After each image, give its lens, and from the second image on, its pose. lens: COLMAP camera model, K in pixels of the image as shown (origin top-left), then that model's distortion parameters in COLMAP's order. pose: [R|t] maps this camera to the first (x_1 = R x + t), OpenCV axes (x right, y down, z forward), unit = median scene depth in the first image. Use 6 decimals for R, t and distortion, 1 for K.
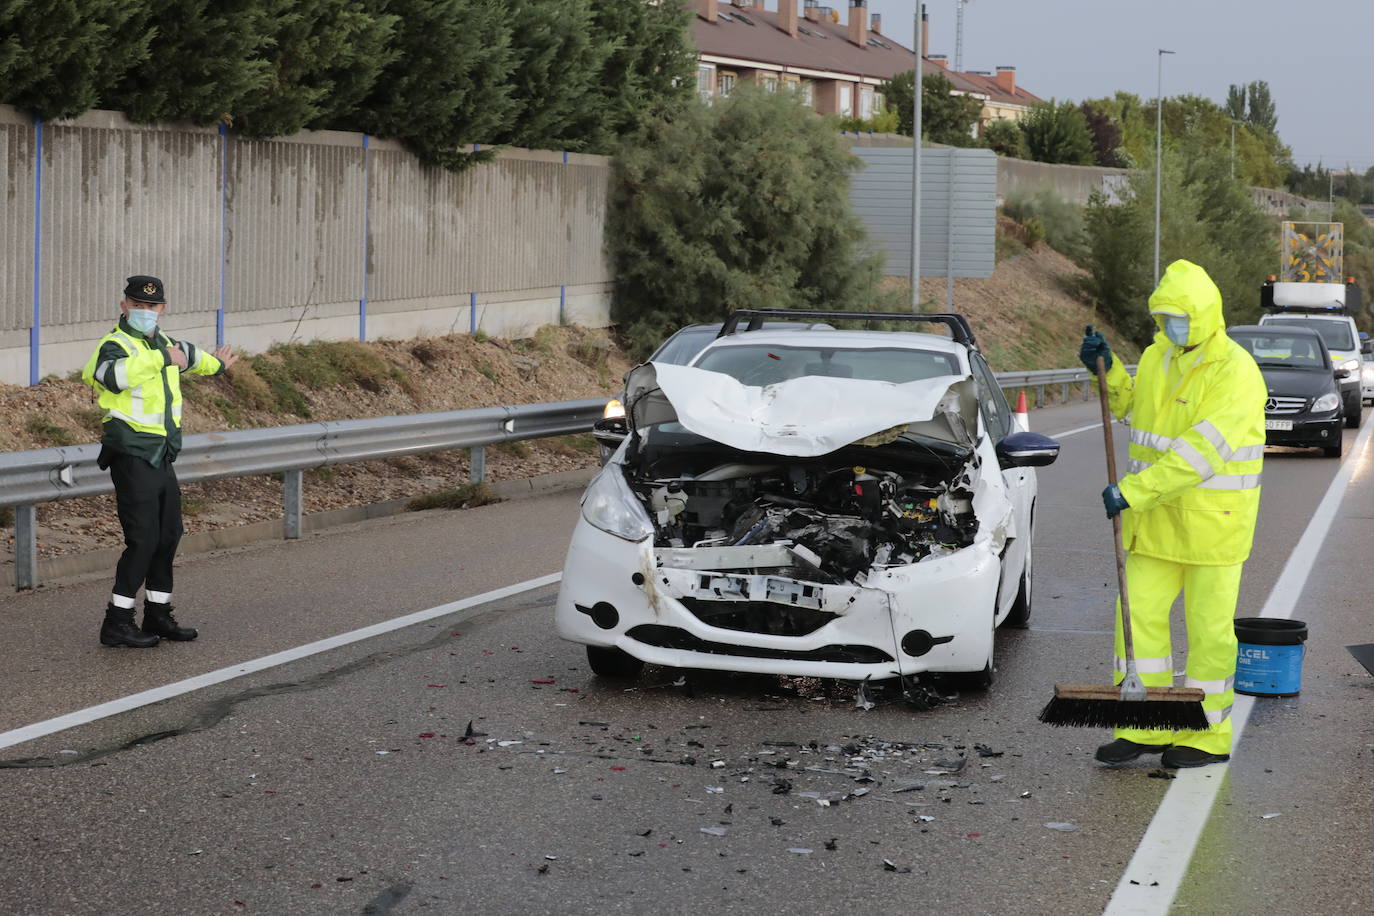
lens RADIAL K [[3006.0, 0, 692.1], [0, 3006.0, 480.3], [0, 0, 1]] dist [-0.317744, -0.089910]
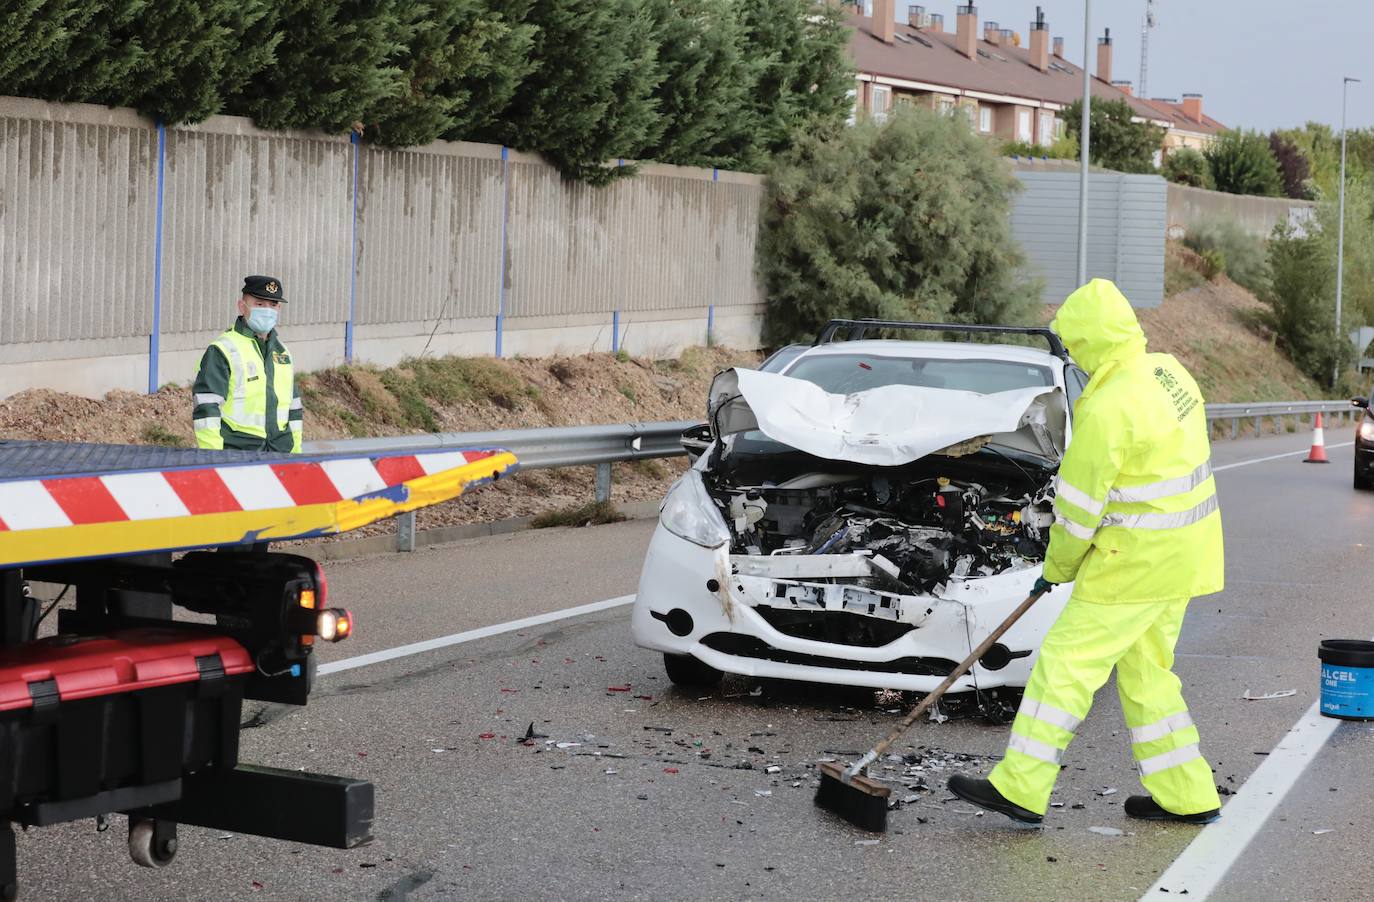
lens RADIAL K [[3097.0, 0, 685.7], [0, 3097.0, 498.6], [0, 0, 1]] dist [-0.306353, -0.210183]
pose [[0.997964, 0.018601, -0.061003, 0.015283], [-0.018949, 0.999807, -0.005135, 0.004199], [0.060896, 0.006280, 0.998124, -0.007941]]
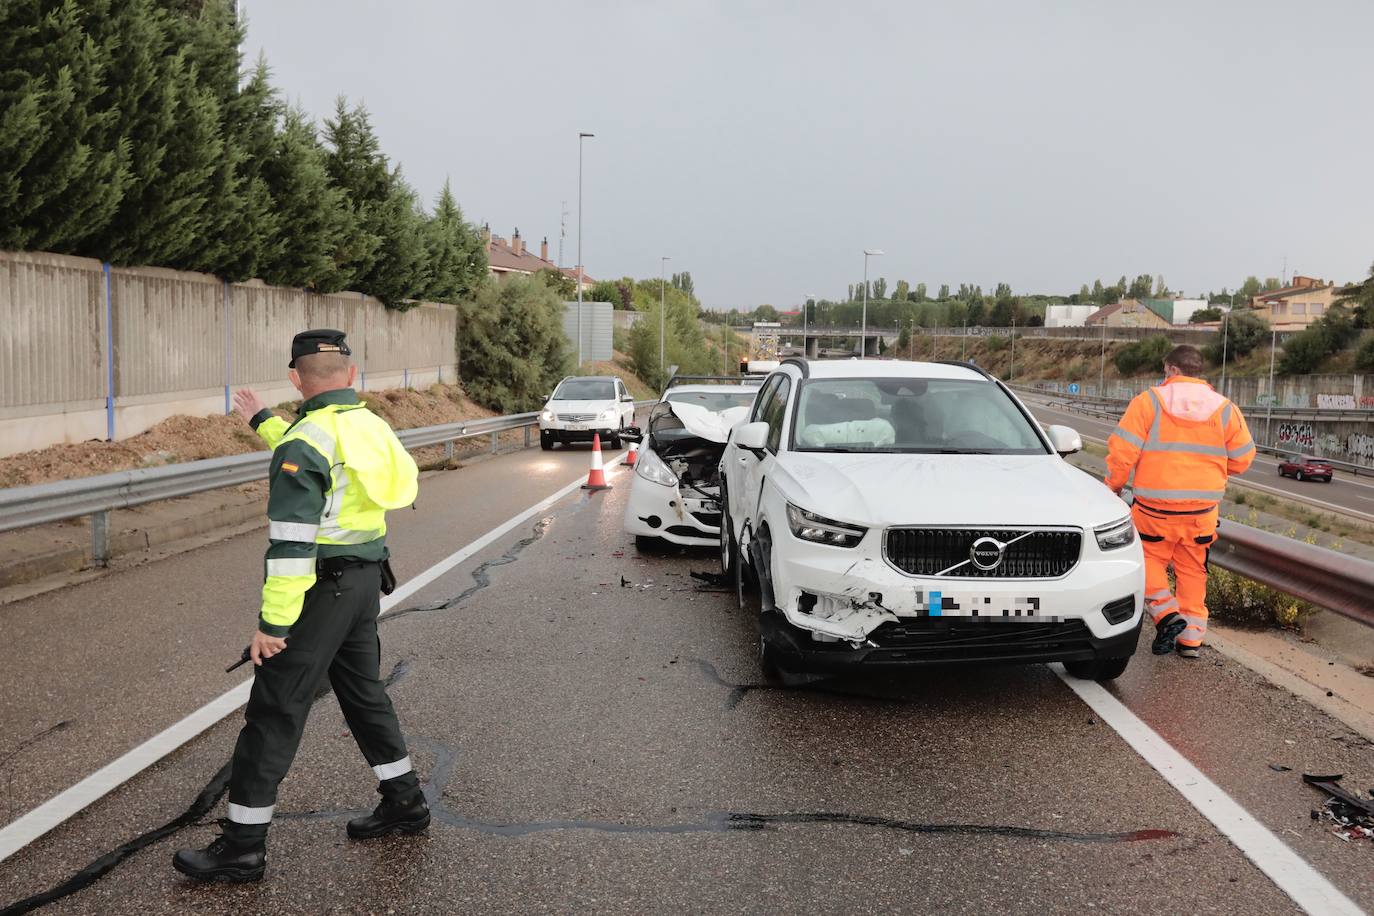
lens RADIAL K [[1326.5, 0, 686.6], [0, 1326.5, 461.5], [0, 0, 1]] dist [-0.012678, 0.186860]
pose [[0.978902, -0.020269, 0.203322, -0.086537], [0.018632, 0.999777, 0.009963, -0.002633], [-0.203478, -0.005964, 0.979061, 0.038855]]
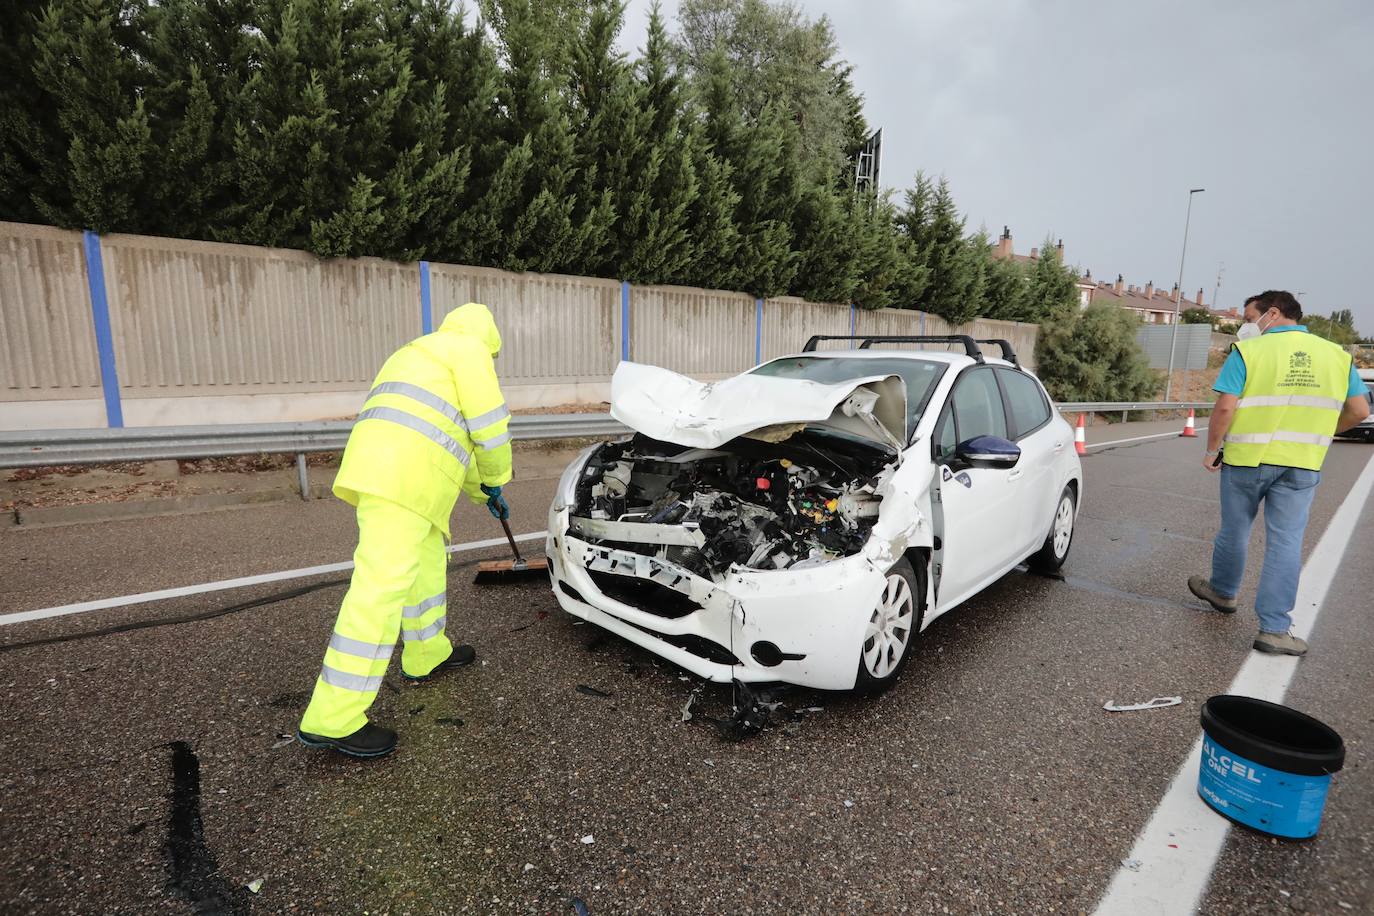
lens RADIAL K [[658.4, 0, 668.9], [0, 658.4, 462.6], [0, 0, 1]] dist [-0.049756, 0.023009]
pose [[0.817162, 0.084474, -0.570185, 0.071943], [-0.046200, 0.995619, 0.081291, -0.009565], [0.574554, -0.040085, 0.817484, 0.358939]]
